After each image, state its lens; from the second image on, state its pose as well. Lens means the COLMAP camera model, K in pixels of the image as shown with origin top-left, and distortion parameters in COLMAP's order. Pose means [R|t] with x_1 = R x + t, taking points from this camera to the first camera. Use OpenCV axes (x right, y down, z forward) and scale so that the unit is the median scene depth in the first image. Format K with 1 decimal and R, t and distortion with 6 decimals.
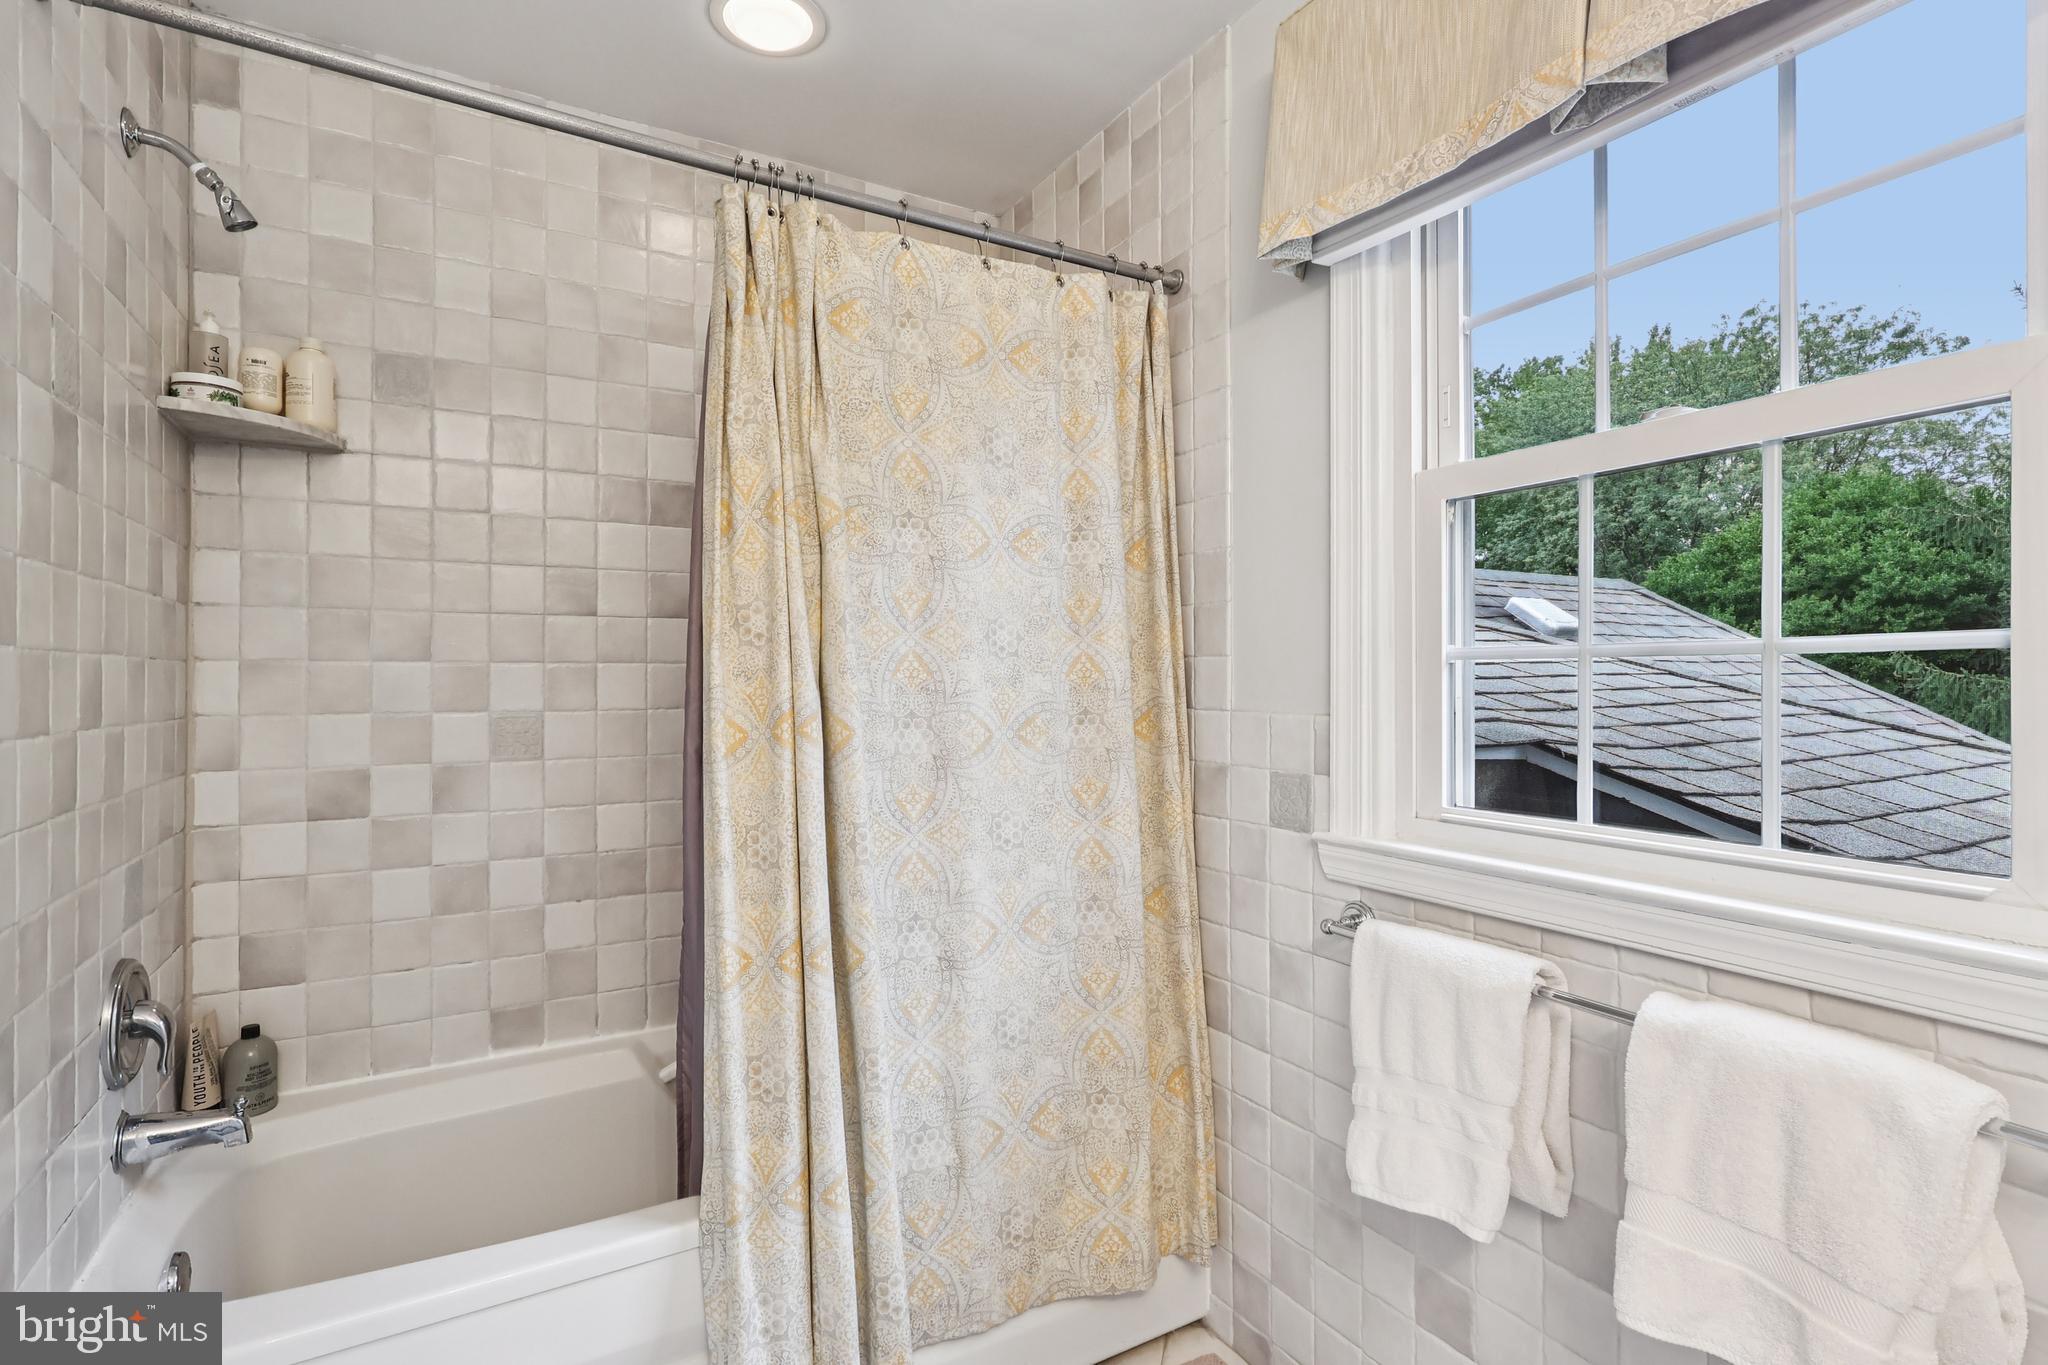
lens RADIAL K [[991.9, 0, 1009.2], [0, 991.9, 678.0], [0, 0, 1]] dist [-0.001744, 0.000022]
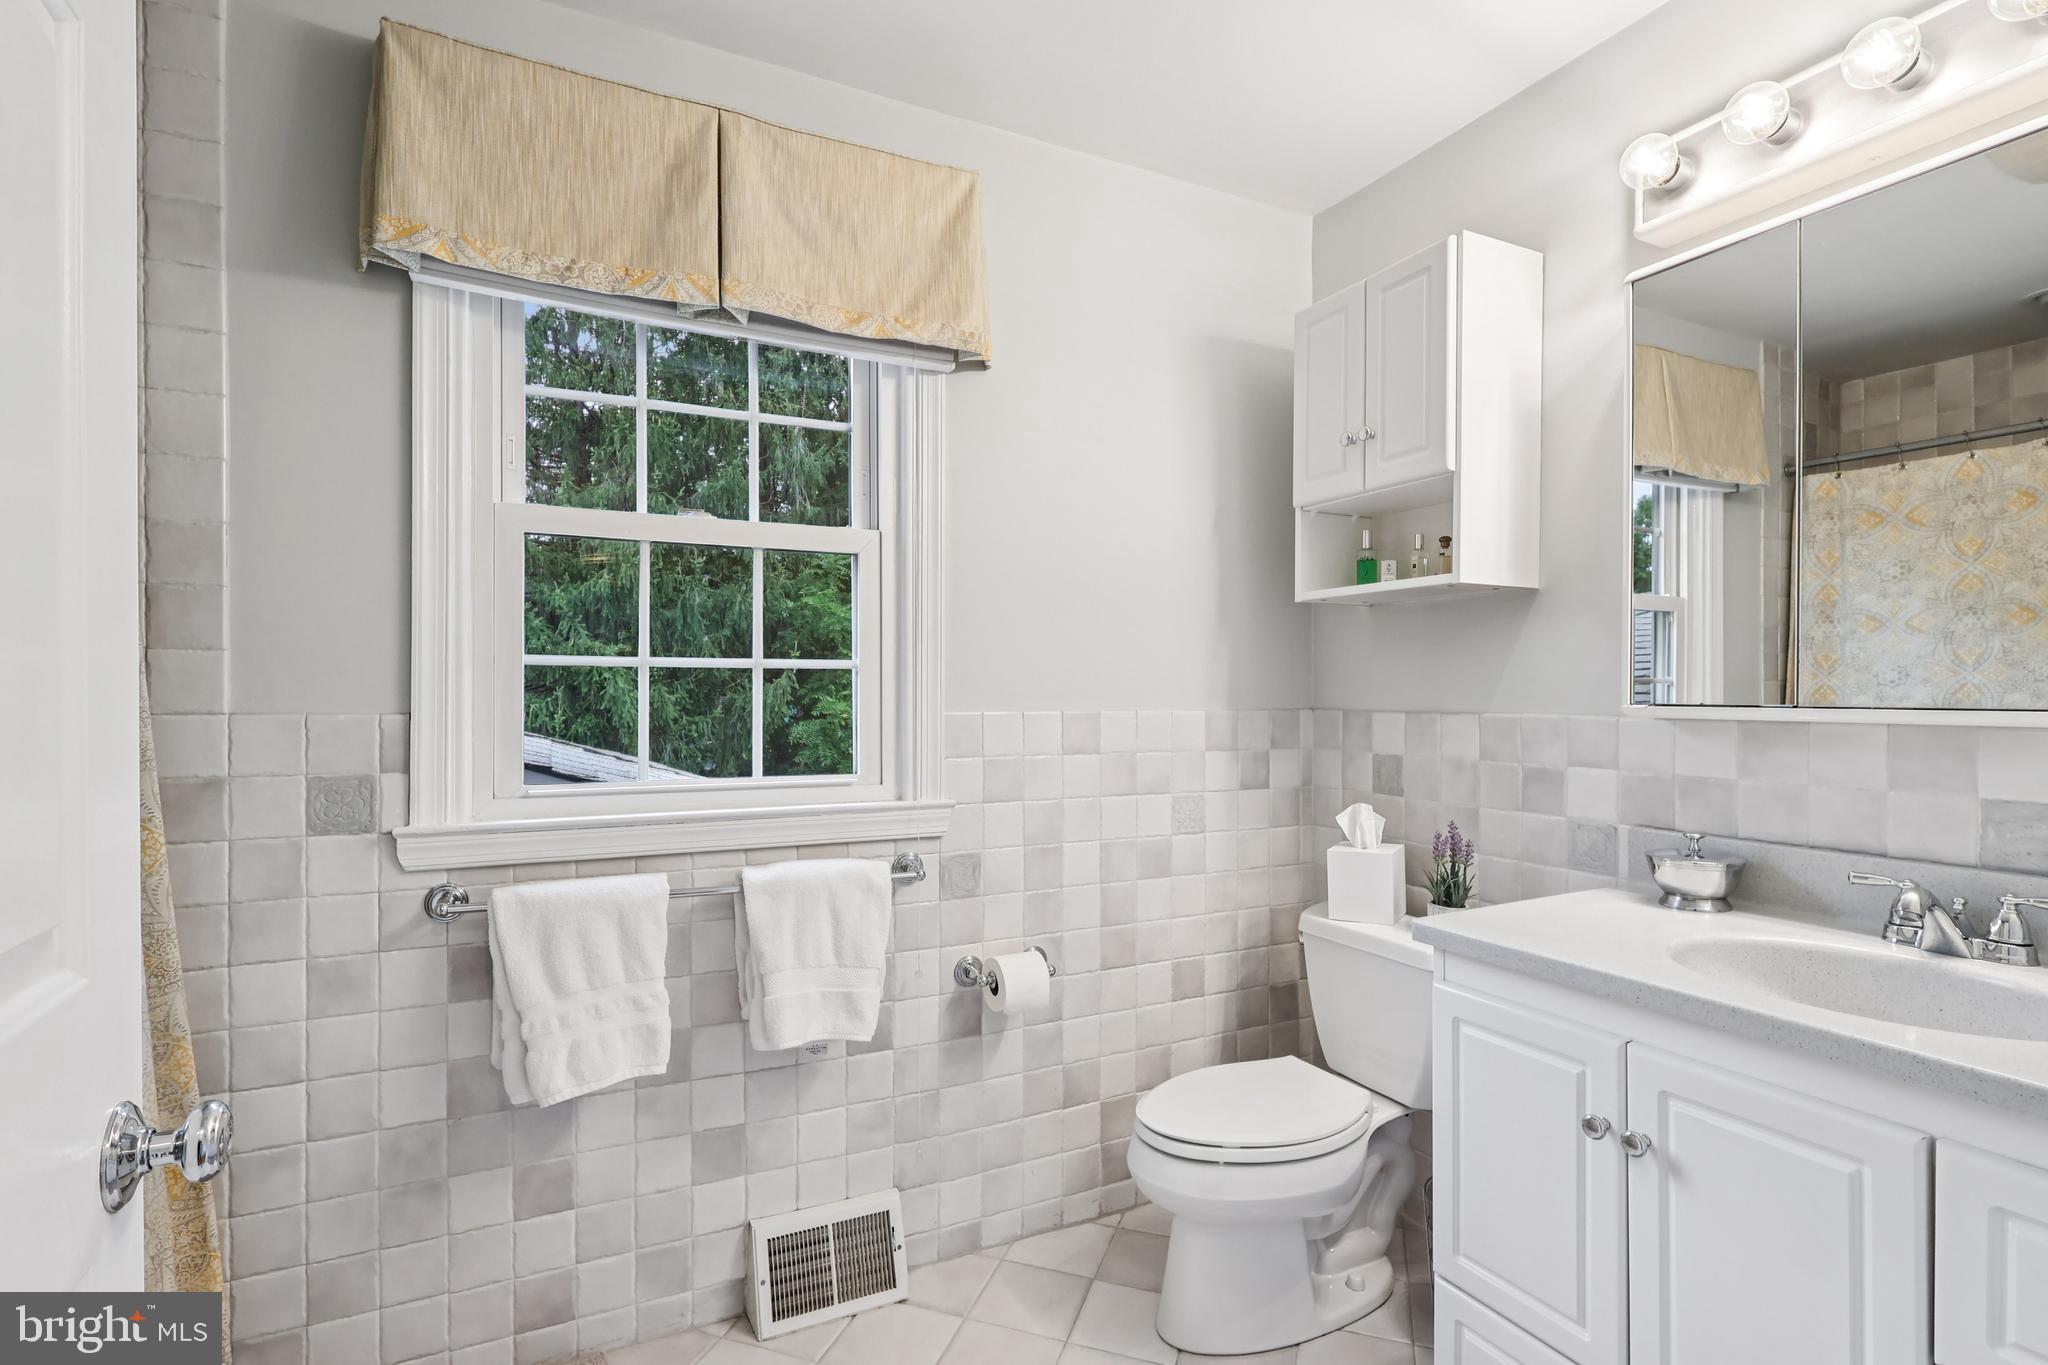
lens RADIAL K [[946.7, 0, 1017.6], [0, 946.7, 707.5], [0, 0, 1]] dist [0.000250, 0.000069]
pose [[0.051361, -0.006291, 0.998660, -0.643319], [-0.003631, 0.999972, 0.006486, 0.022736], [-0.998674, -0.003960, 0.051336, 0.315385]]
